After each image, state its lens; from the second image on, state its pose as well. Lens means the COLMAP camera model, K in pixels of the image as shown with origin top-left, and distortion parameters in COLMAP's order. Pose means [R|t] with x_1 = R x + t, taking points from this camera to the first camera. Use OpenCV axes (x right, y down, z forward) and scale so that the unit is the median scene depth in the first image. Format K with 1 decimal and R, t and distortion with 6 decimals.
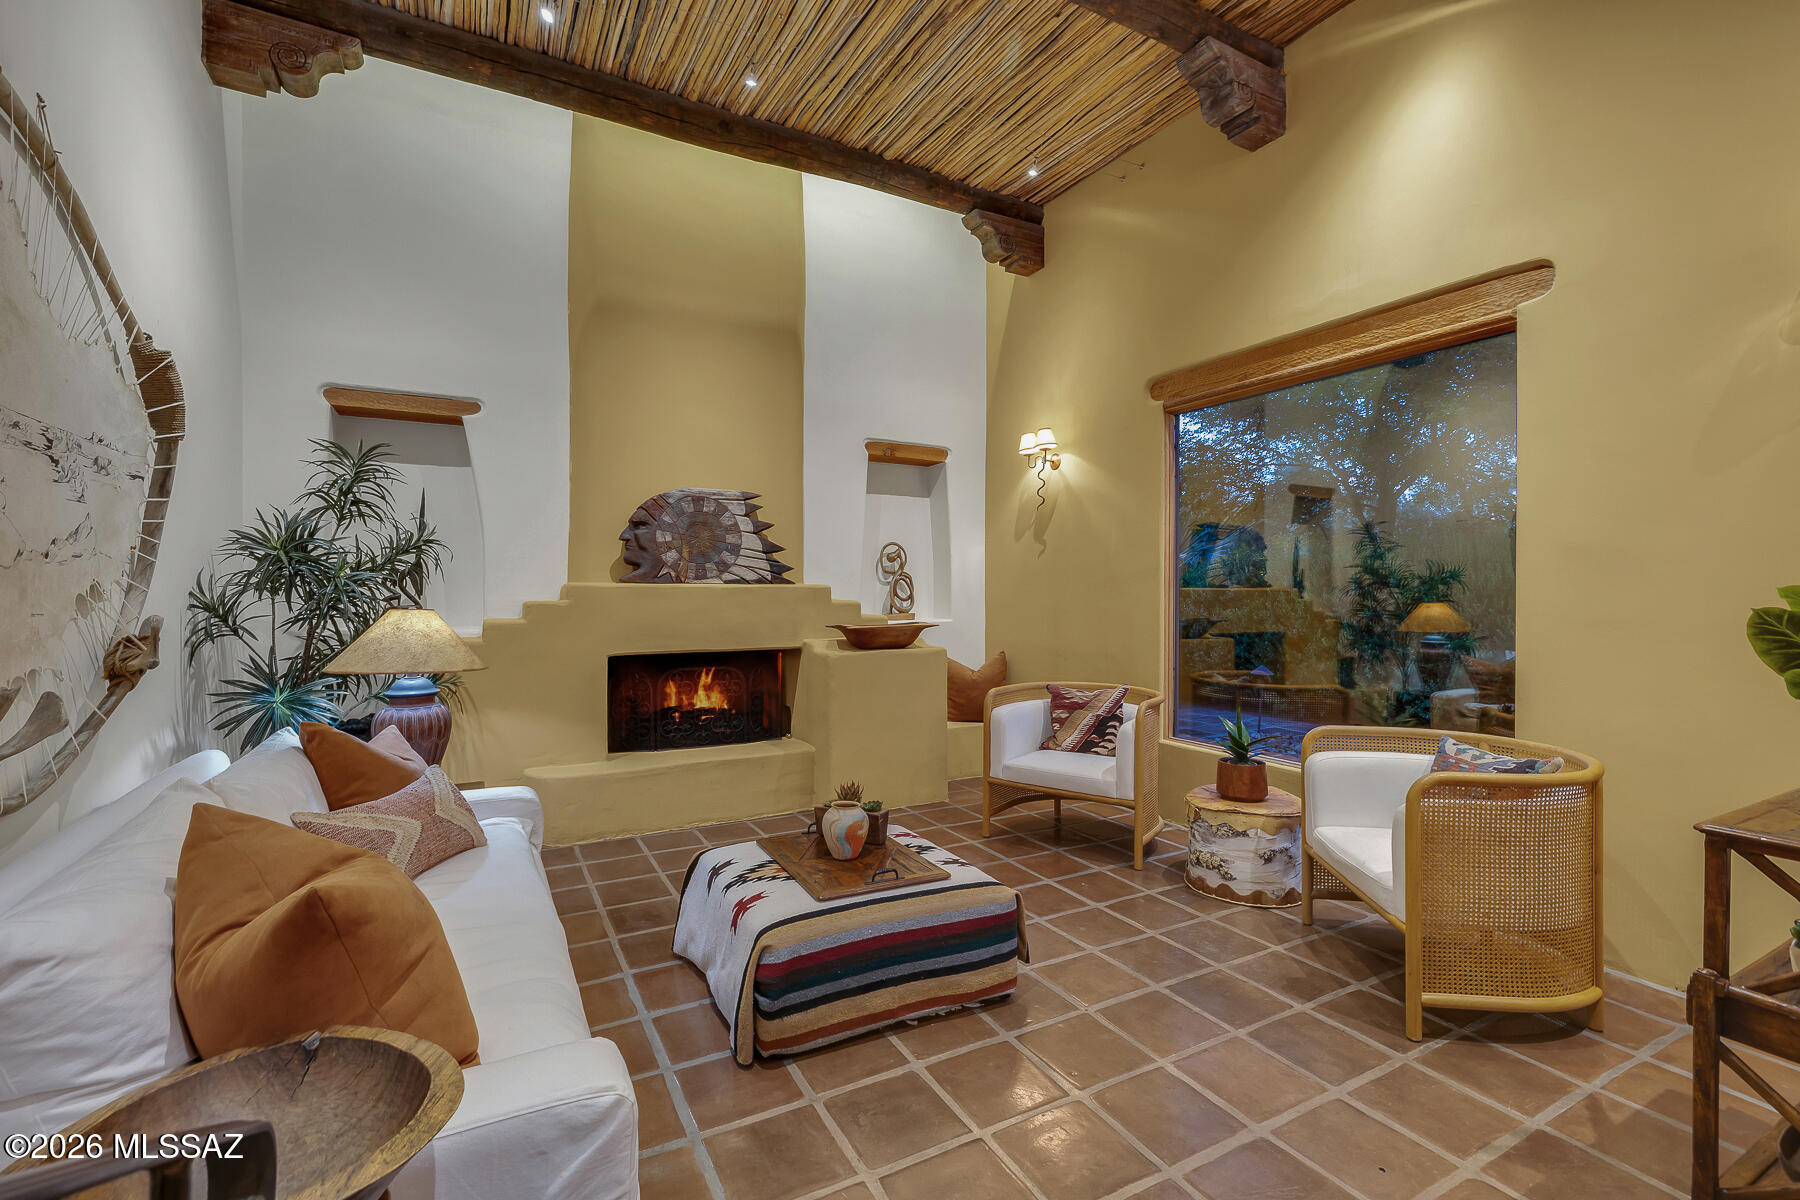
lens RADIAL K [[859.9, 0, 900.0], [0, 859.9, 600.0], [0, 0, 1]] dist [-0.073032, 0.021040]
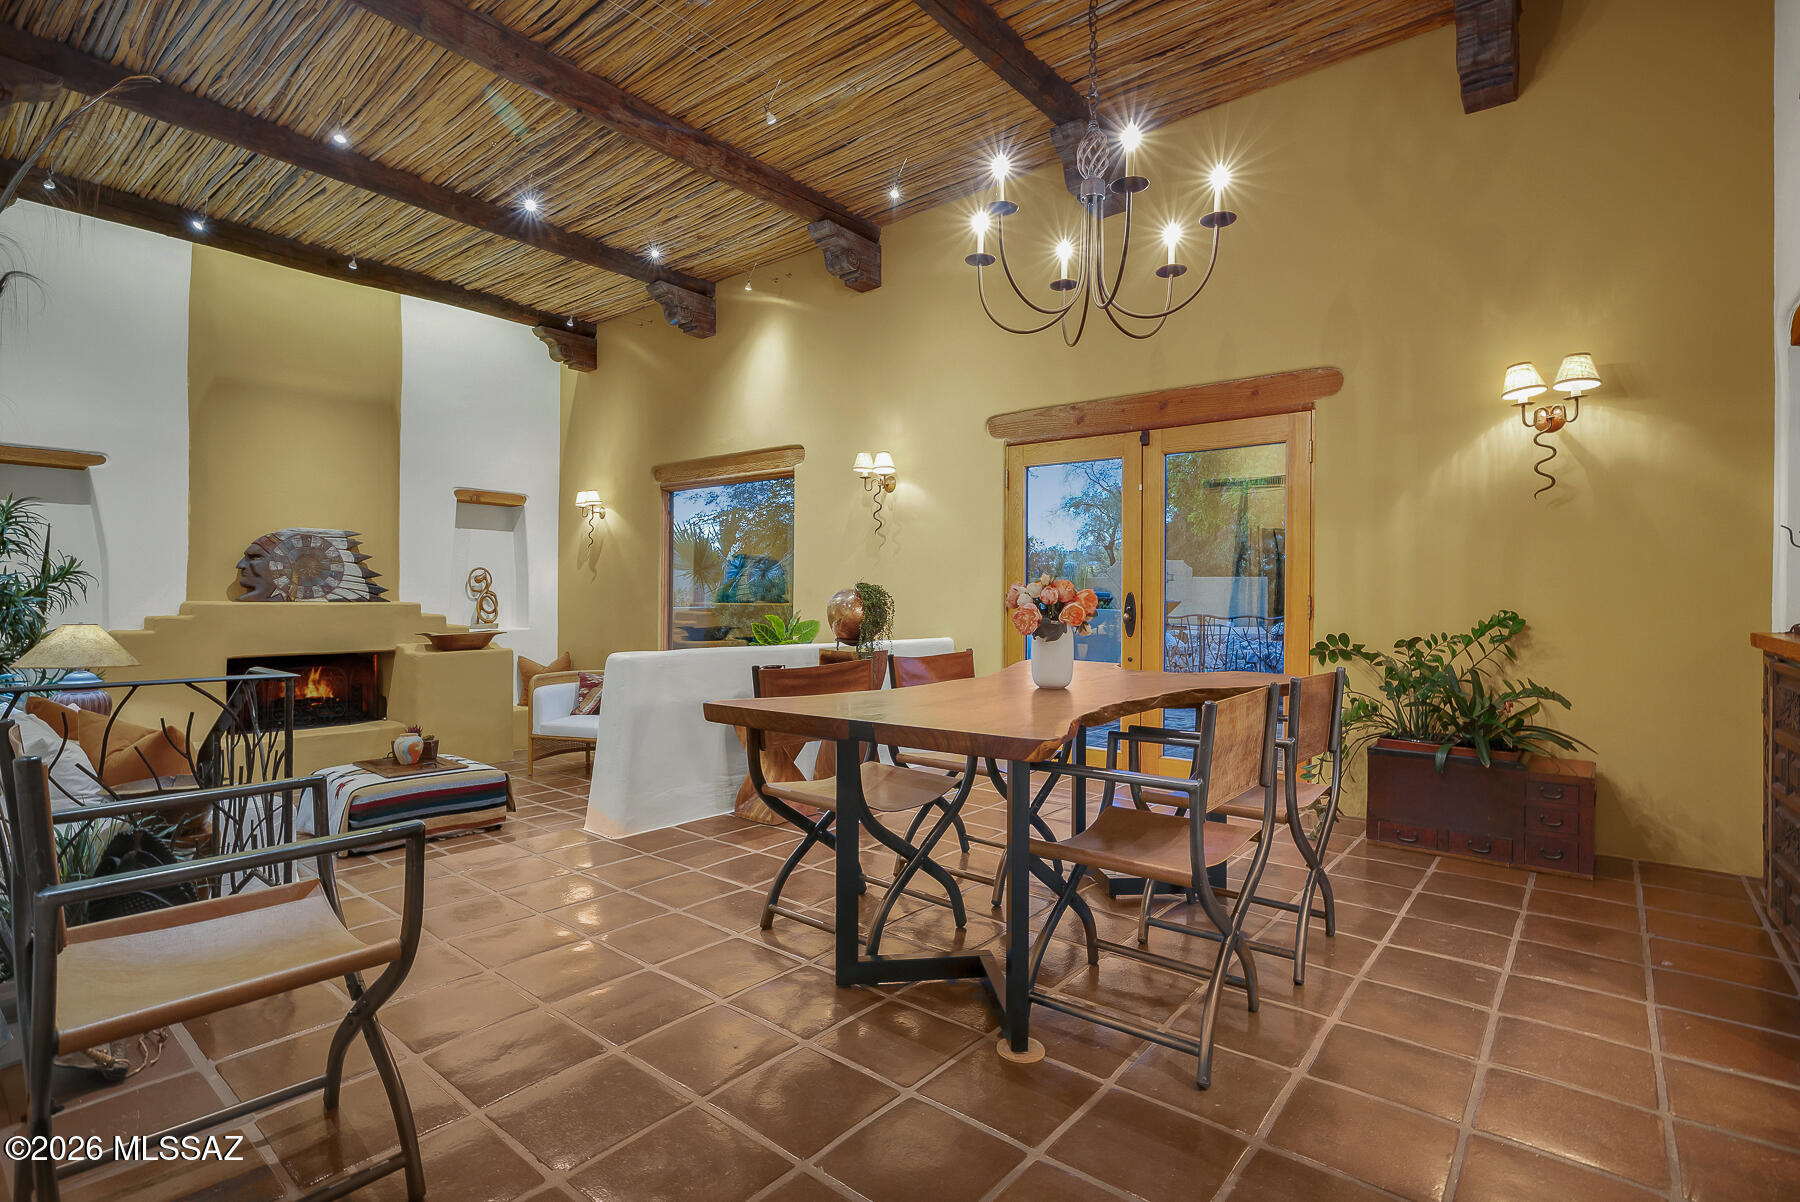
lens RADIAL K [[859.9, 0, 900.0], [0, 859.9, 601.0], [0, 0, 1]] dist [-0.073032, 0.021040]
pose [[0.920501, 0.002088, 0.390736, 0.098242], [0.000862, 0.999972, -0.007374, -0.010595], [-0.390740, 0.007124, 0.920473, -0.505099]]
